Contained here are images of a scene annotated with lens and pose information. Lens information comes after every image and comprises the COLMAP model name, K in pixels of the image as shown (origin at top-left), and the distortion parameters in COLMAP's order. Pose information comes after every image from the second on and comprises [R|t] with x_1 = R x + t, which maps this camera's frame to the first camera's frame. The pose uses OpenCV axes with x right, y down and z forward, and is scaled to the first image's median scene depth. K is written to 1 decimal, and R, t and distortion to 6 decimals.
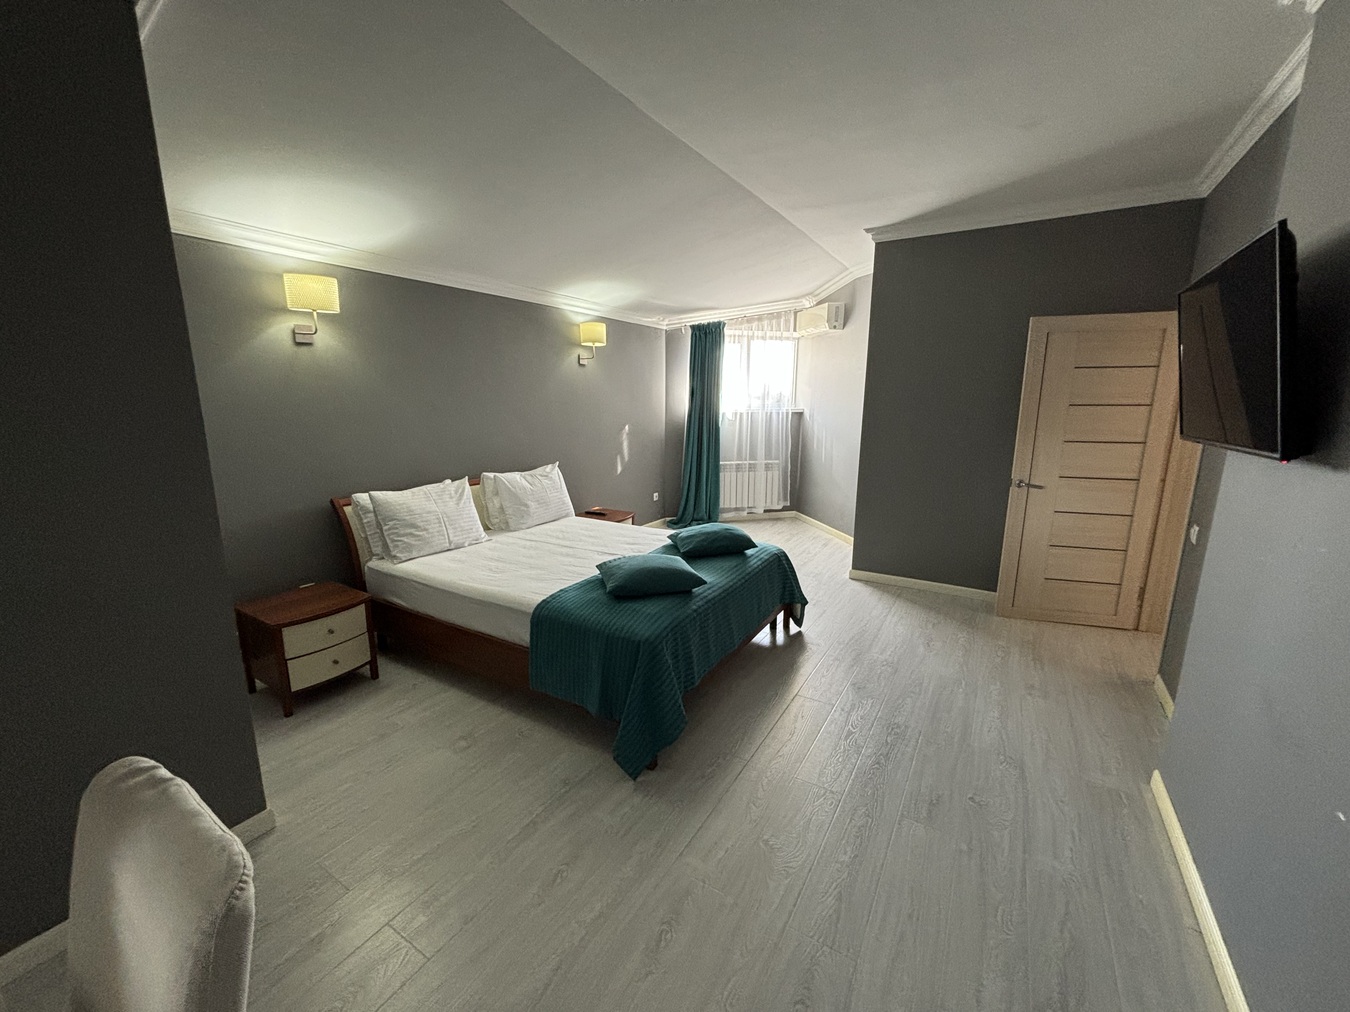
lens RADIAL K [[543.3, 0, 666.1], [0, 543.3, 508.3], [0, 0, 1]] dist [-0.003573, -0.000384]
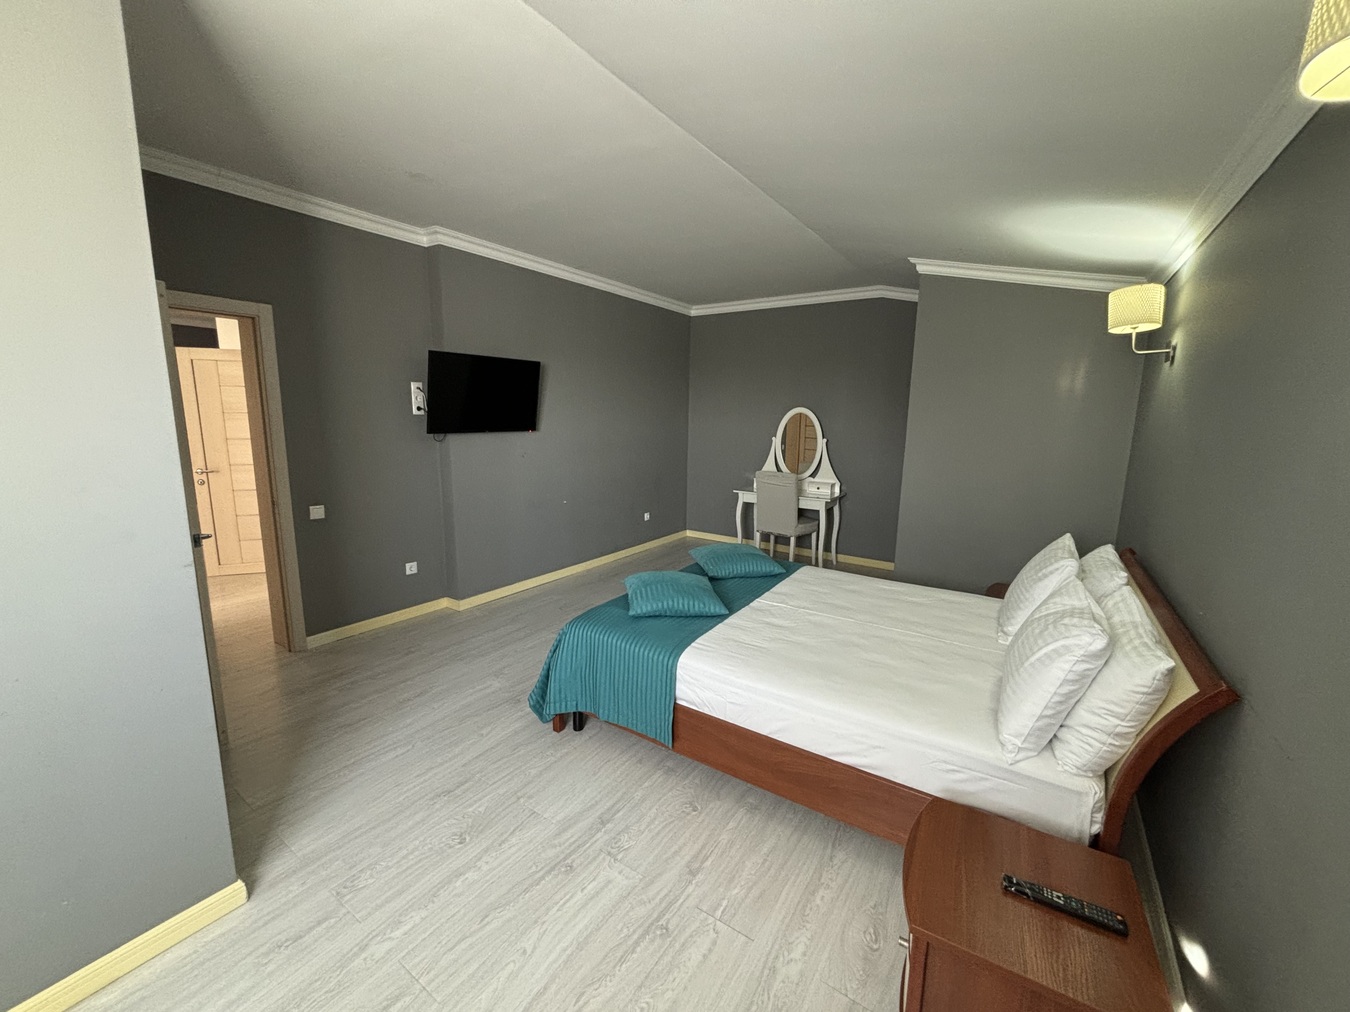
lens RADIAL K [[552.6, 0, 675.0], [0, 552.6, 506.0], [0, 0, 1]] dist [0.013956, 0.000078]
pose [[-0.999578, -0.020804, 0.020282, 0.041095], [-0.011973, 0.930981, 0.364871, -0.226167], [-0.026473, 0.364474, -0.930837, 1.071557]]
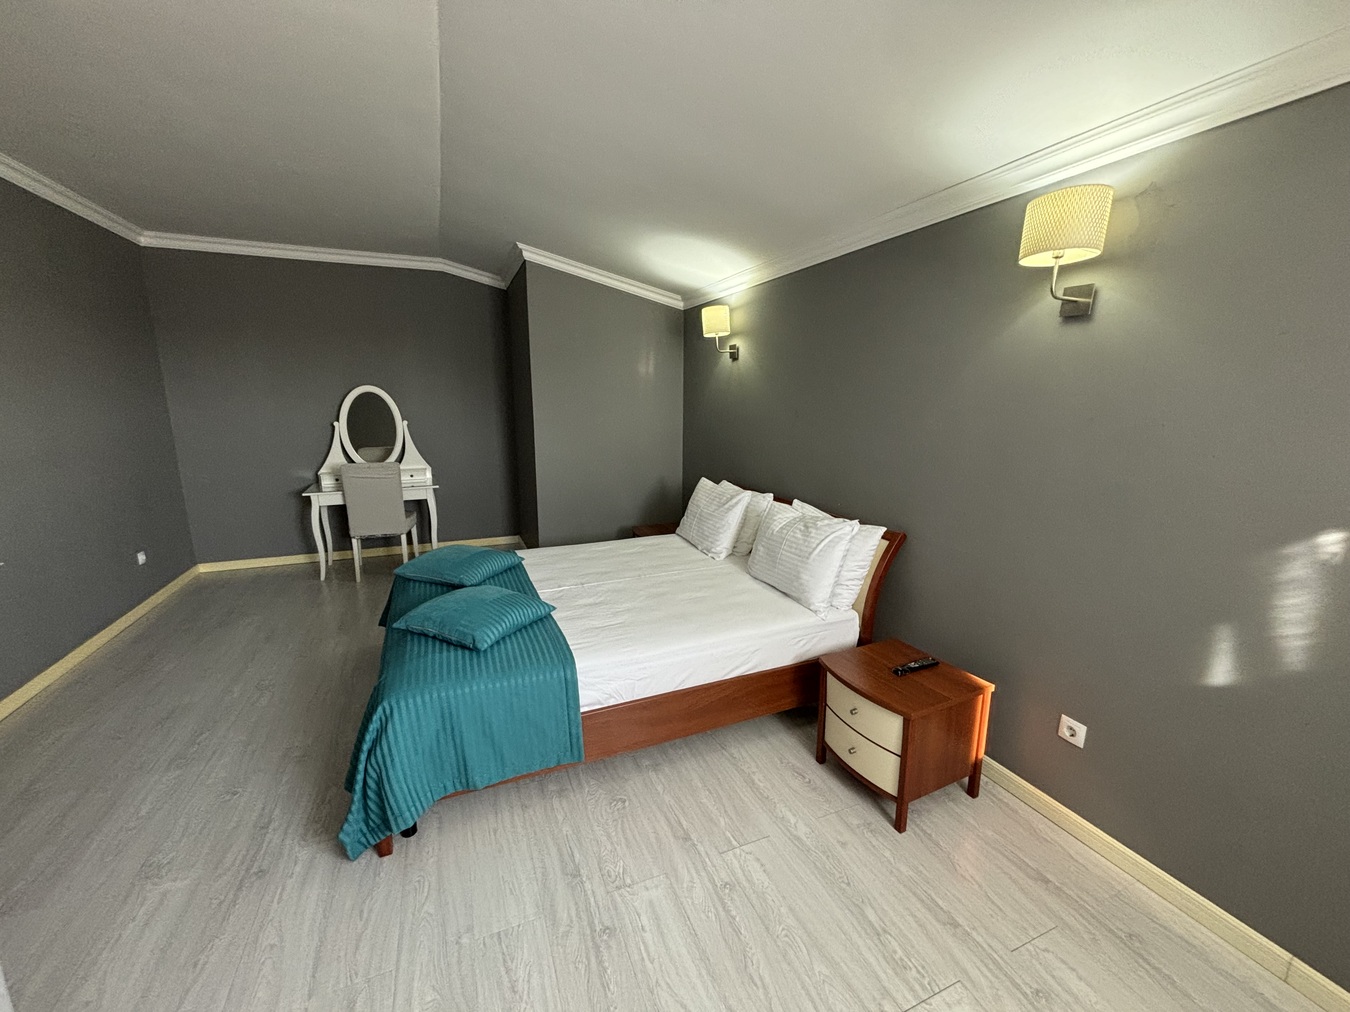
lens RADIAL K [[550.5, 0, 675.0], [0, 550.5, 506.0], [0, 0, 1]] dist [0.009618, 0.000002]
pose [[-0.569441, 0.161677, -0.805976, 0.295728], [-0.169724, 0.936218, 0.307718, -0.198826], [0.804320, 0.312021, -0.505681, 0.938462]]
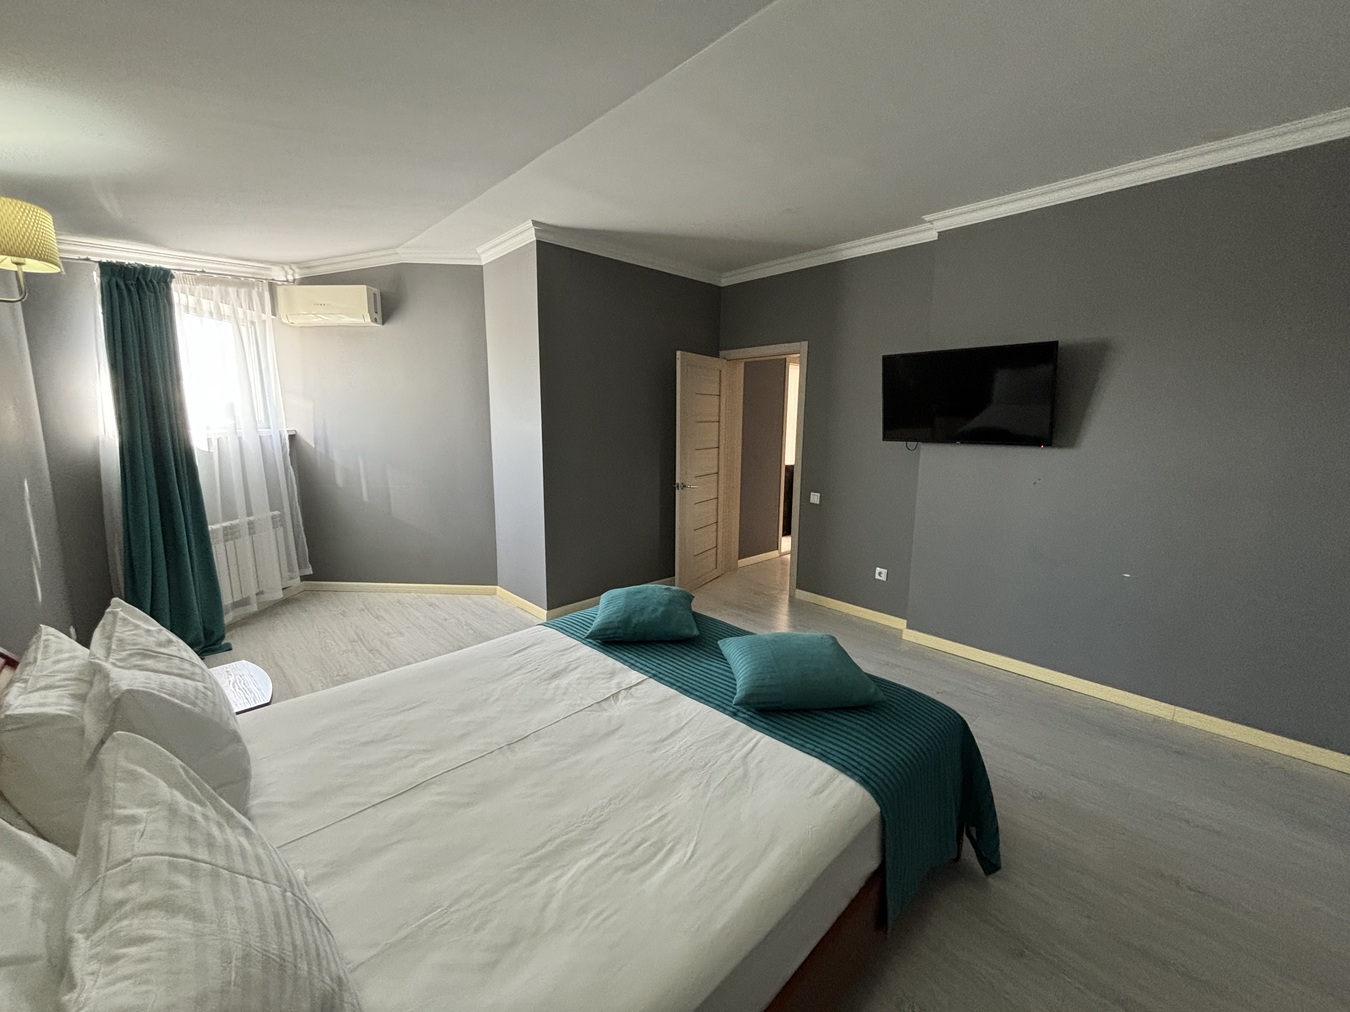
lens RADIAL K [[543.3, 0, 666.1], [0, 543.3, 508.3], [0, 0, 1]] dist [-0.003573, -0.000384]
pose [[0.243449, -0.158540, 0.956869, -0.357932], [0.187244, 0.975674, 0.114017, -0.094739], [-0.951668, 0.151410, 0.267212, 0.474188]]
